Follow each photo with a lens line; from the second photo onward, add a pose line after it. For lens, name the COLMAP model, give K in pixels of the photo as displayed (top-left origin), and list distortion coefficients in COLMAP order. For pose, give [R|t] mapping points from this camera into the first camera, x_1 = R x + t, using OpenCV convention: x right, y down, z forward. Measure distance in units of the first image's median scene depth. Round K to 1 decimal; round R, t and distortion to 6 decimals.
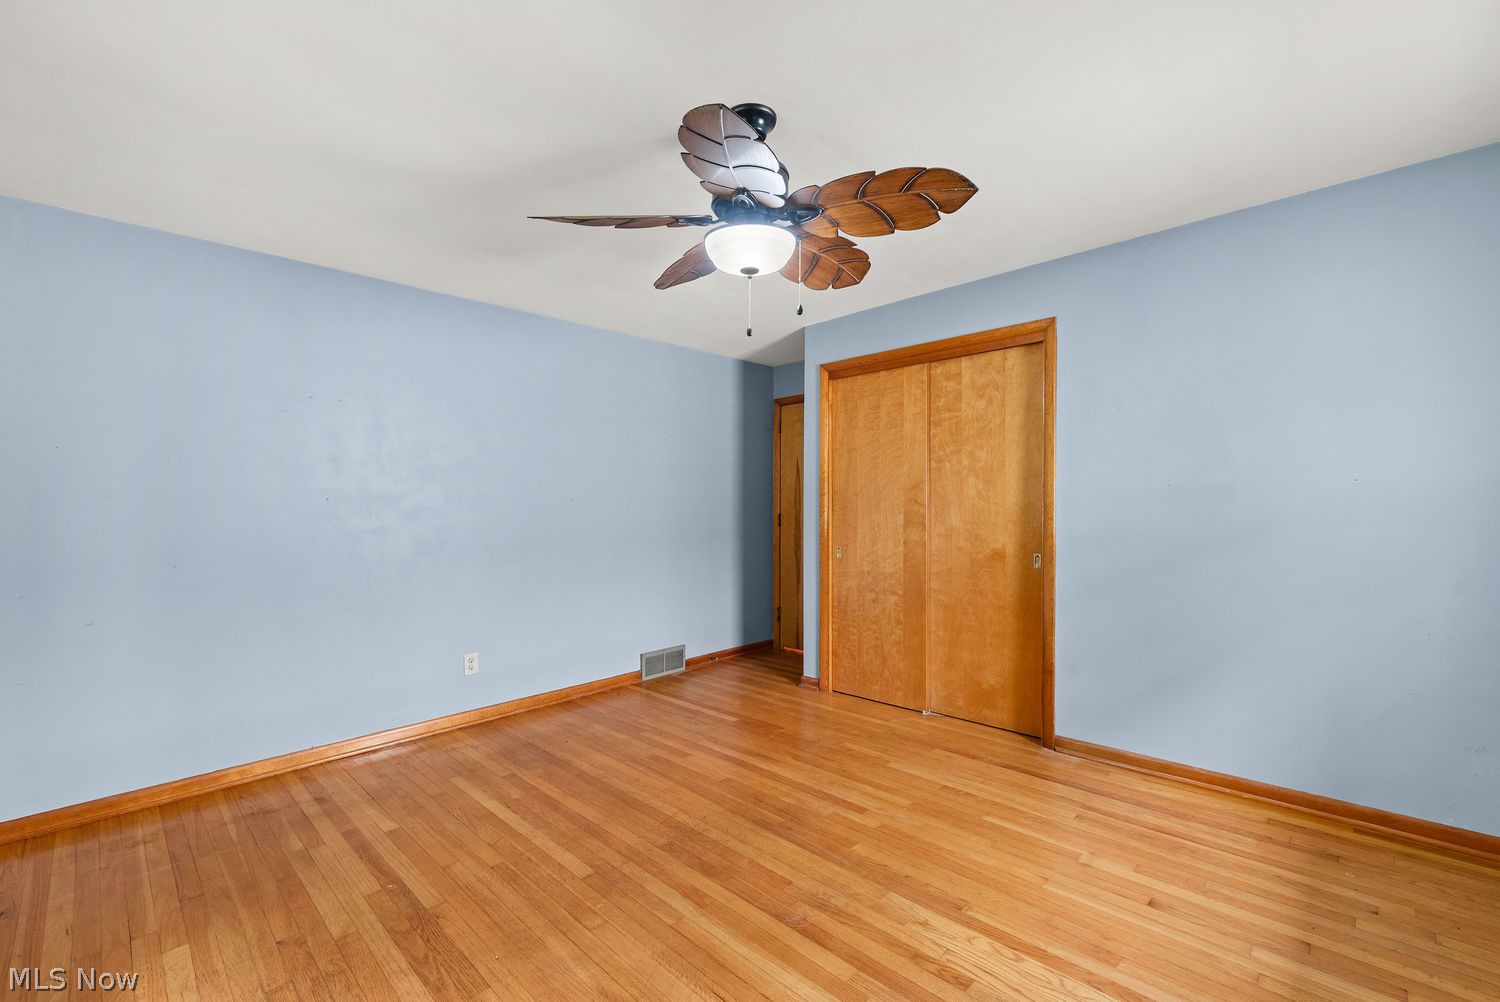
lens RADIAL K [[593.5, 0, 749.4], [0, 593.5, 503.8], [0, 0, 1]] dist [-0.000726, -0.000467]
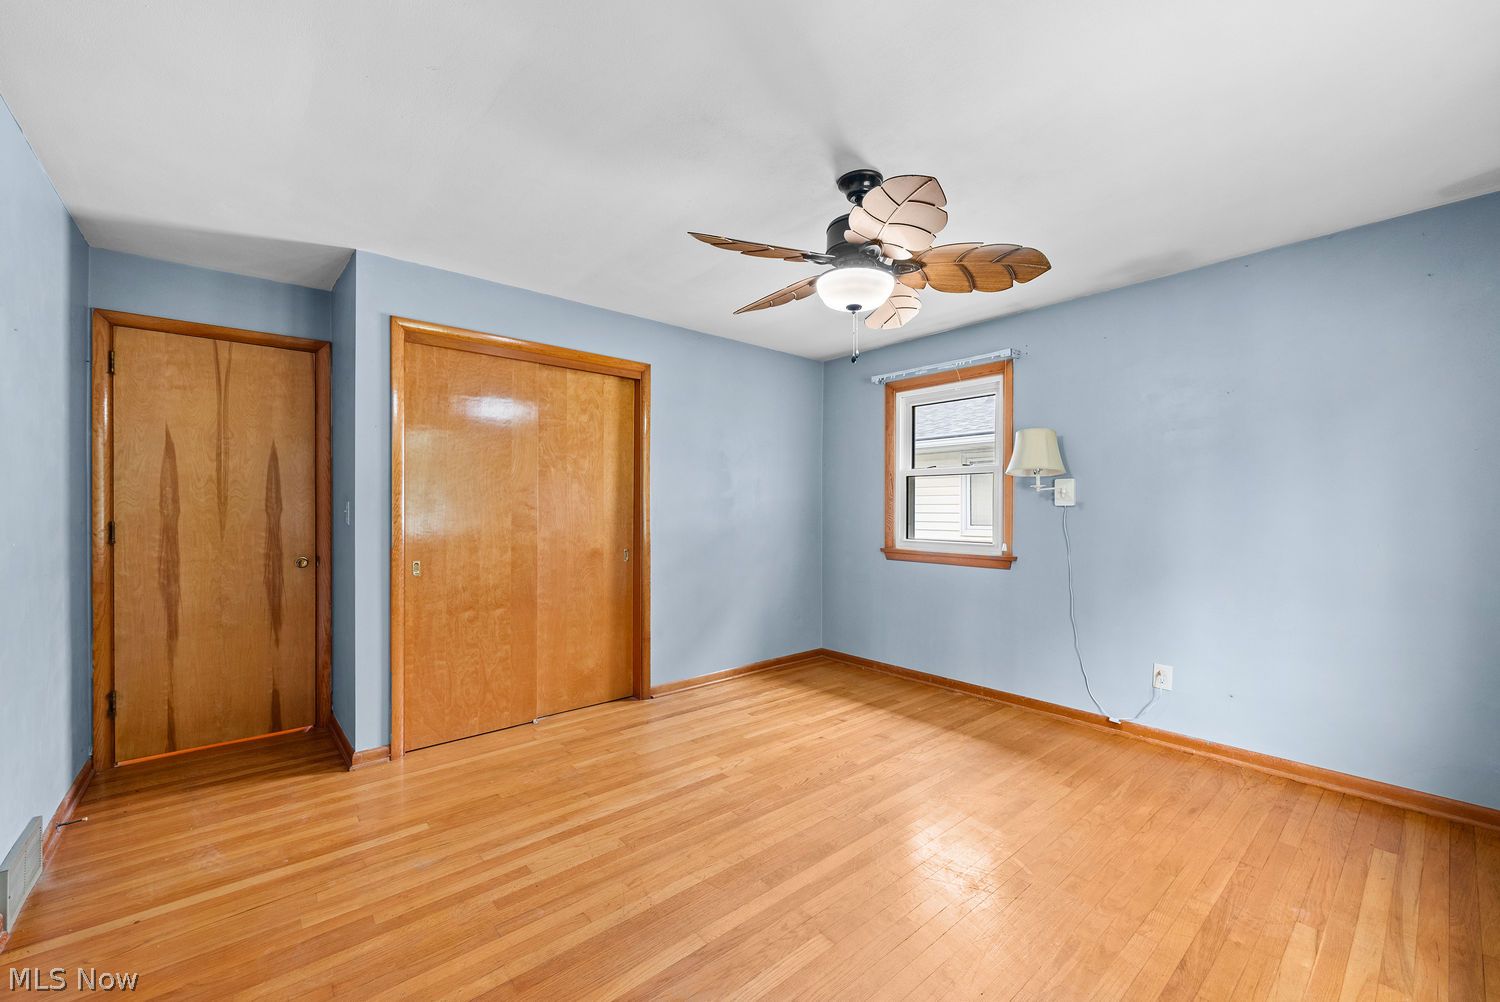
lens RADIAL K [[585.0, 0, 717.2], [0, 585.0, 512.7], [0, 0, 1]] dist [-0.000200, -0.000114]
pose [[0.142190, 0.005026, 0.989827, -0.661950], [-0.006387, 0.999971, -0.004160, 0.011731], [-0.989819, -0.005730, 0.142218, 0.609989]]
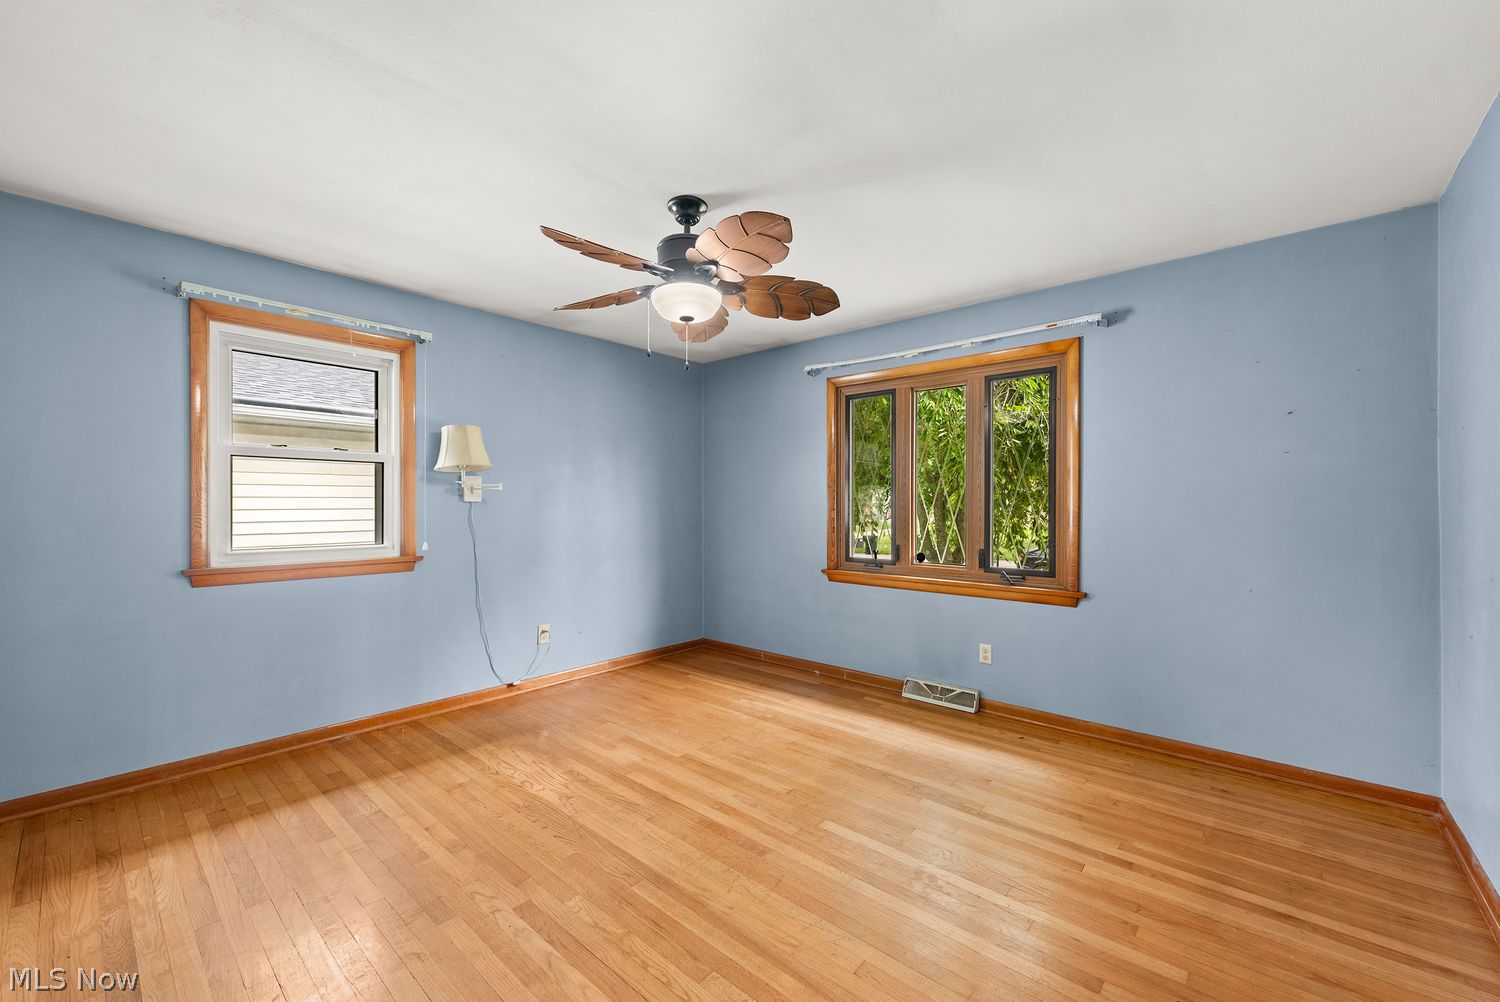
lens RADIAL K [[617.9, 0, 751.3], [0, 617.9, 508.8], [0, 0, 1]] dist [-0.001268, -0.000244]
pose [[-0.998896, 0.010875, -0.045698, -0.050223], [0.010746, 0.999938, 0.003077, 0.006392], [0.045729, 0.002583, -0.998951, 1.285967]]
